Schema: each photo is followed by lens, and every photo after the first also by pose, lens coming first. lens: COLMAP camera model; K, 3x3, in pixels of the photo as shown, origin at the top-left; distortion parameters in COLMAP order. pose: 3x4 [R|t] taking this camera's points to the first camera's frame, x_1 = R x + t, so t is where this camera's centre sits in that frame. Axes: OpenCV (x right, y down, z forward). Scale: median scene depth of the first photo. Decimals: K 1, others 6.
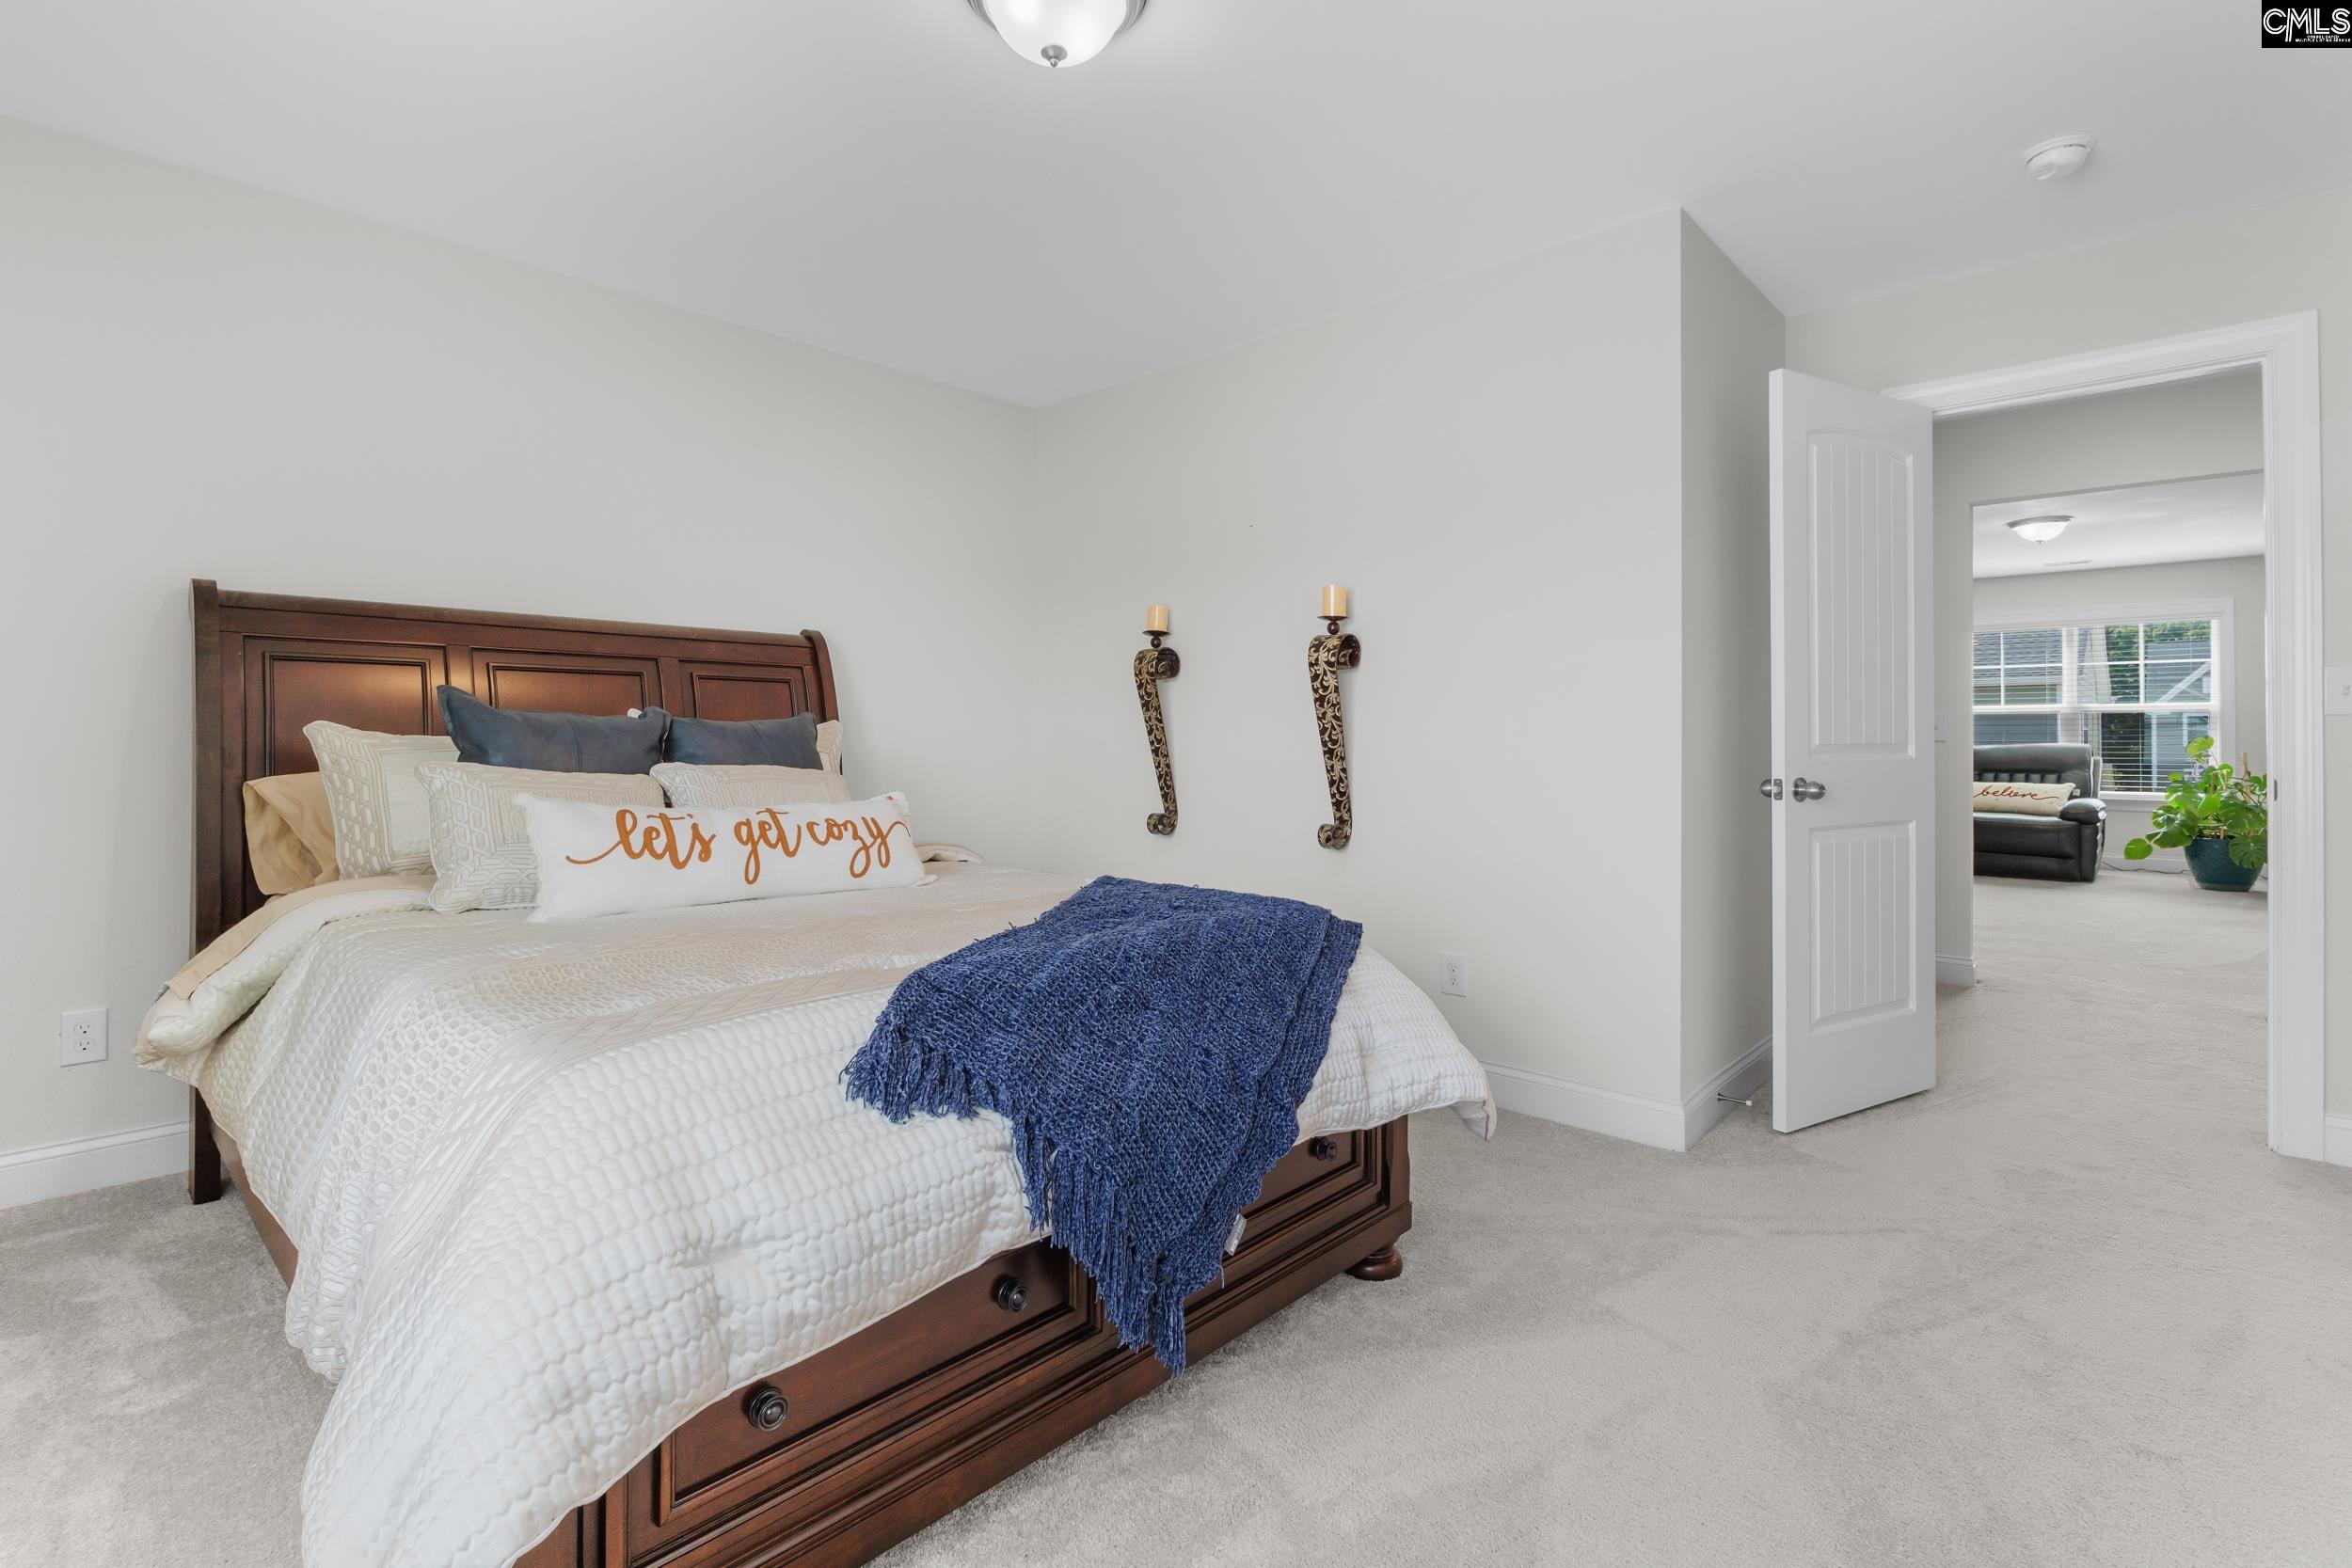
lens RADIAL K [[1080.4, 0, 1176.0], [0, 1080.4, 784.0], [0, 0, 1]] dist [-0.008036, -0.000489]
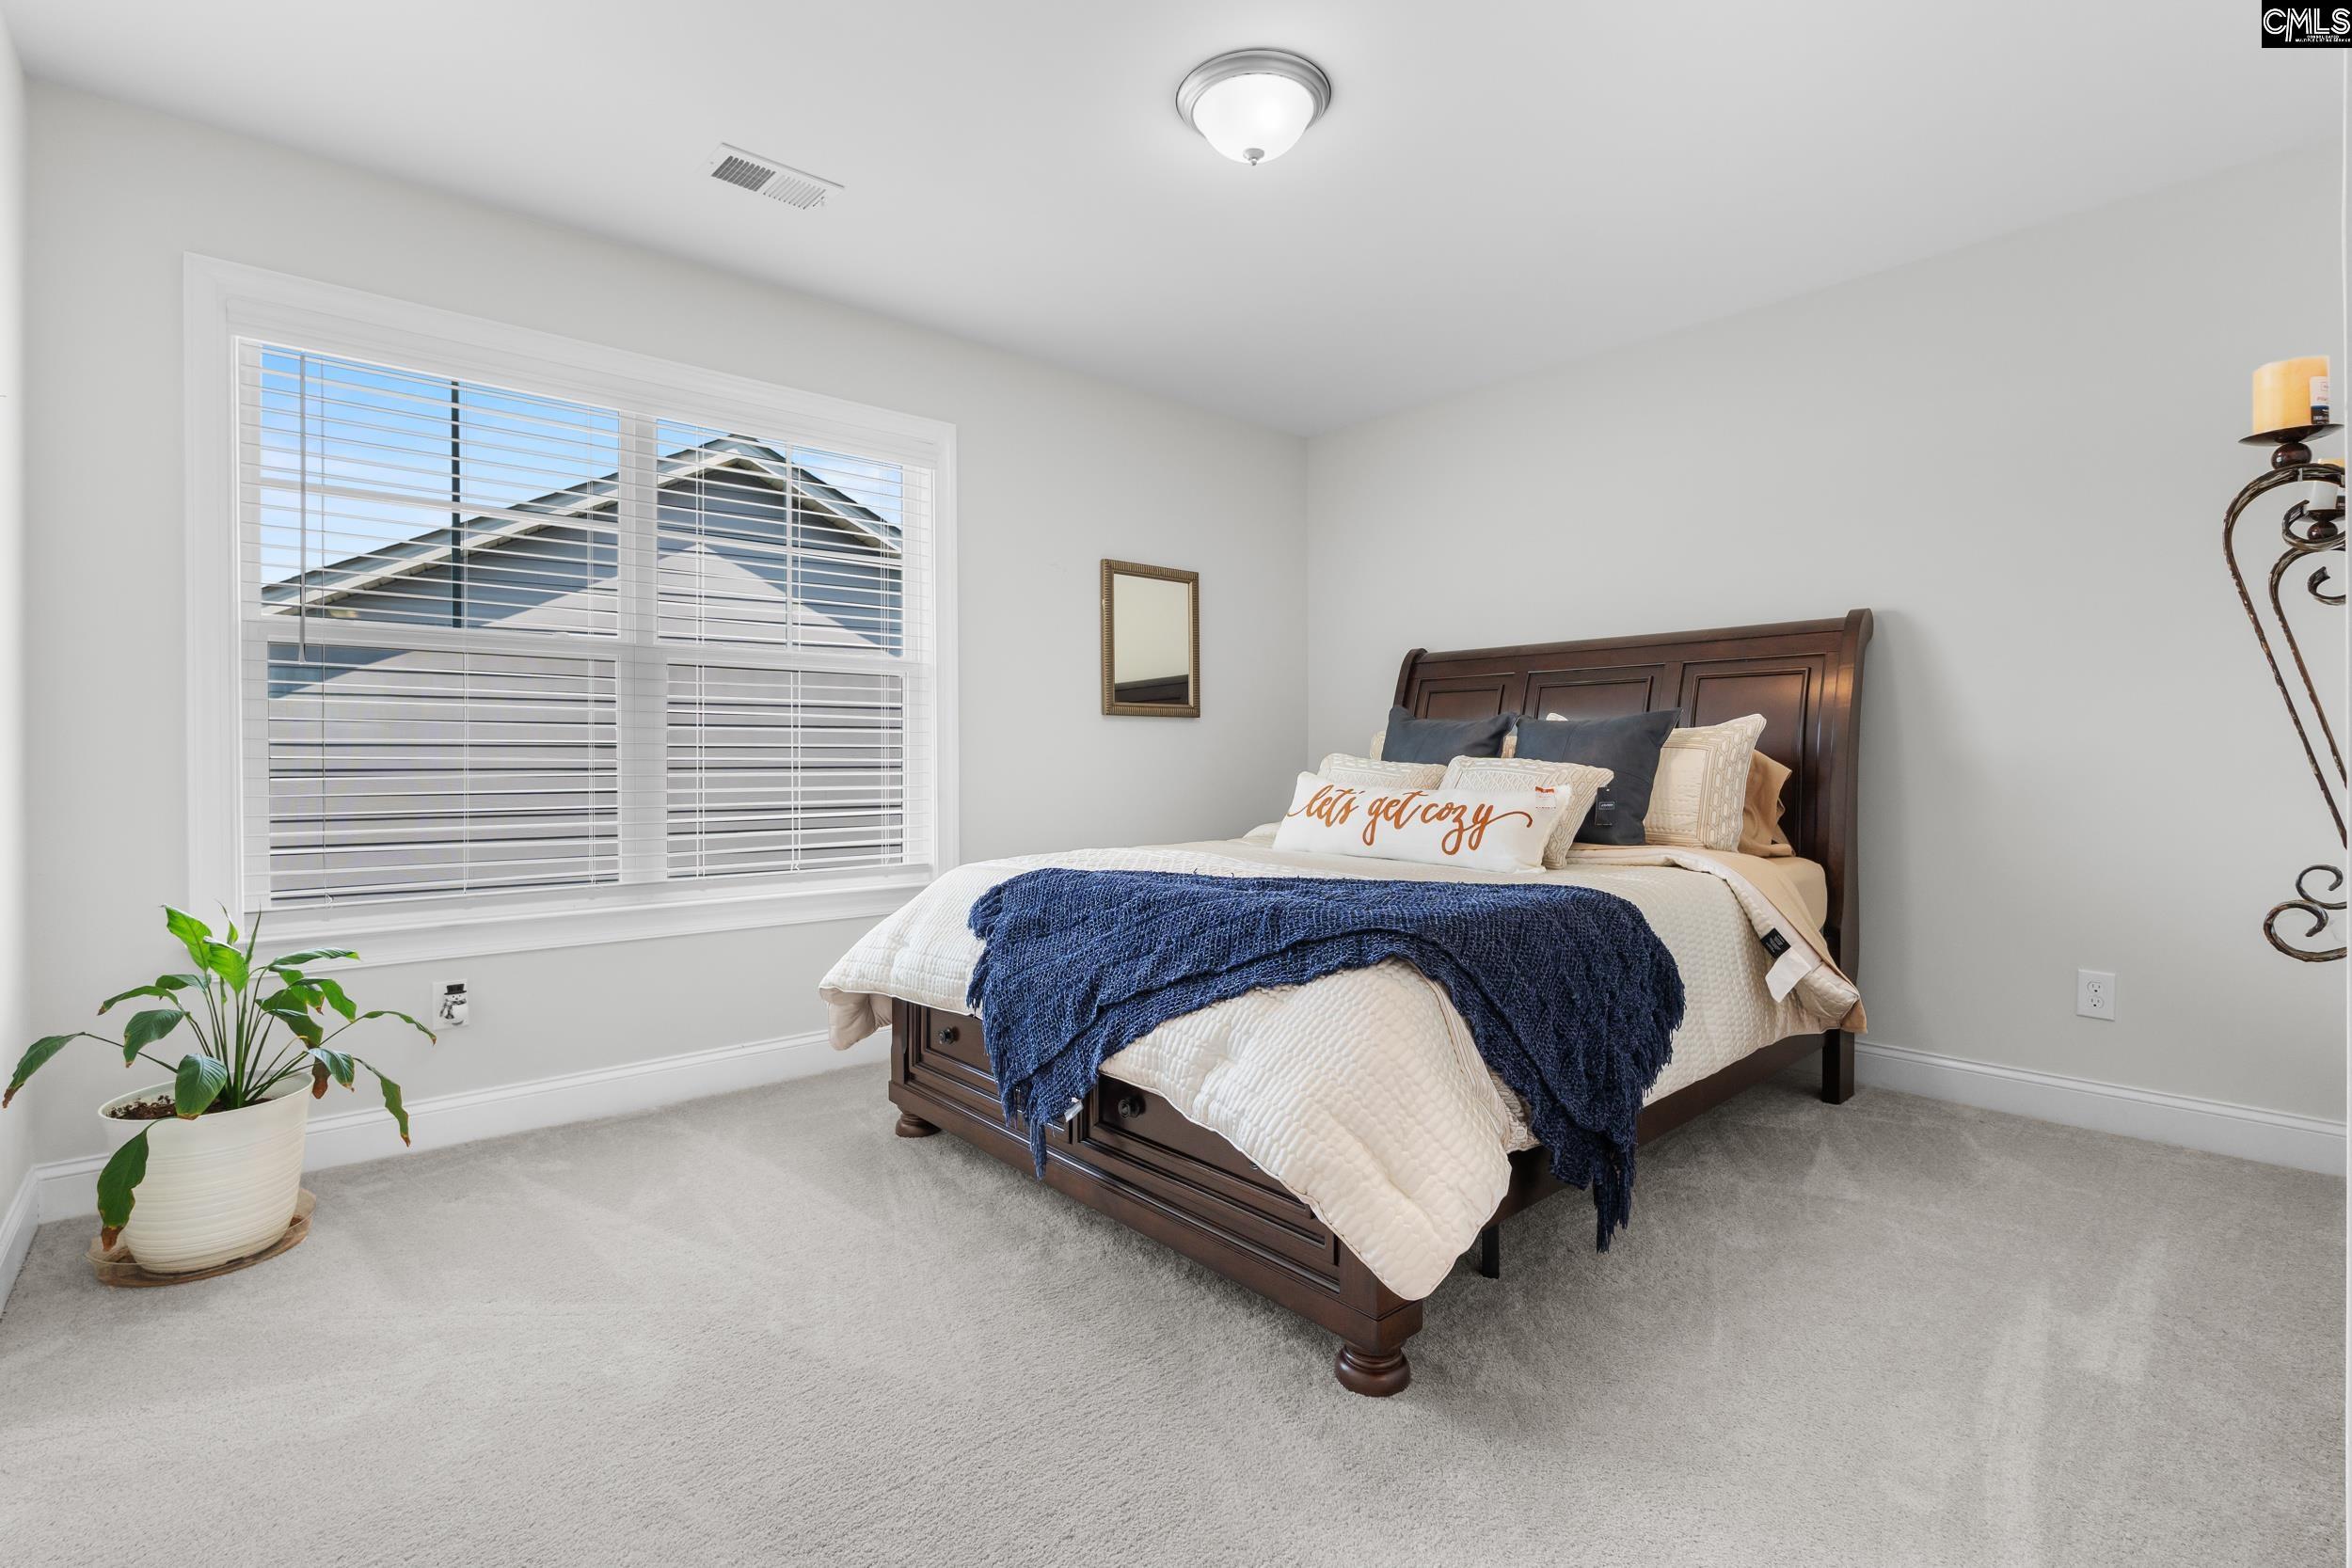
lens RADIAL K [[1080.4, 0, 1176.0], [0, 1080.4, 784.0], [0, 0, 1]] dist [-0.008036, -0.000489]
pose [[-0.097659, 0.022444, -0.994967, 0.869647], [-0.035875, 0.999017, 0.026057, -0.007601], [0.994573, 0.038240, -0.096758, 0.820246]]
